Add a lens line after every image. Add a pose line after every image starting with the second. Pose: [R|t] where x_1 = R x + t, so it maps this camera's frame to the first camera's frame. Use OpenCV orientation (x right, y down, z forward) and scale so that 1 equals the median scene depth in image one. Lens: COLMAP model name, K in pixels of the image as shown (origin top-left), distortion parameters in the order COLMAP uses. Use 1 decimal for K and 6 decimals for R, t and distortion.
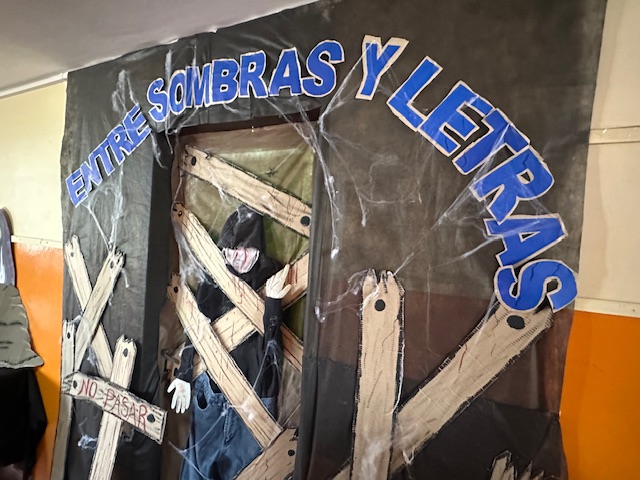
lens RADIAL K [[334.1, 0, 319.9], [0, 334.1, 239.5], [0, 0, 1]] dist [-0.027701, -0.000182]
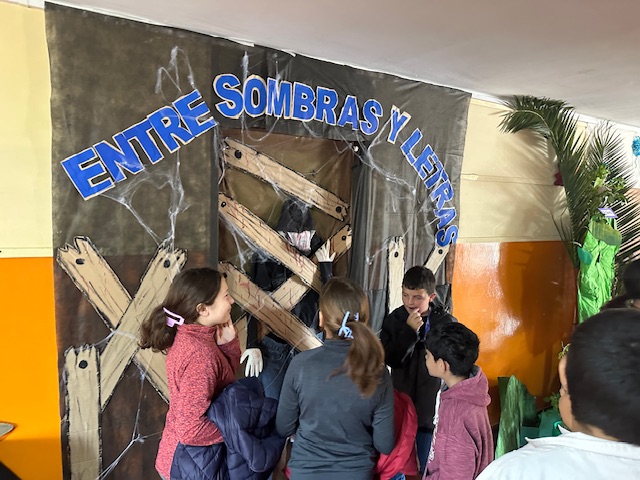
lens RADIAL K [[451.2, 0, 319.5], [0, 451.2, 241.0], [0, 0, 1]] dist [0.042595, -0.012519]
pose [[0.553739, -0.123904, 0.823420, -1.775593], [-0.004566, 0.988401, 0.151800, -0.222221], [-0.832678, -0.087818, 0.546750, -0.044635]]
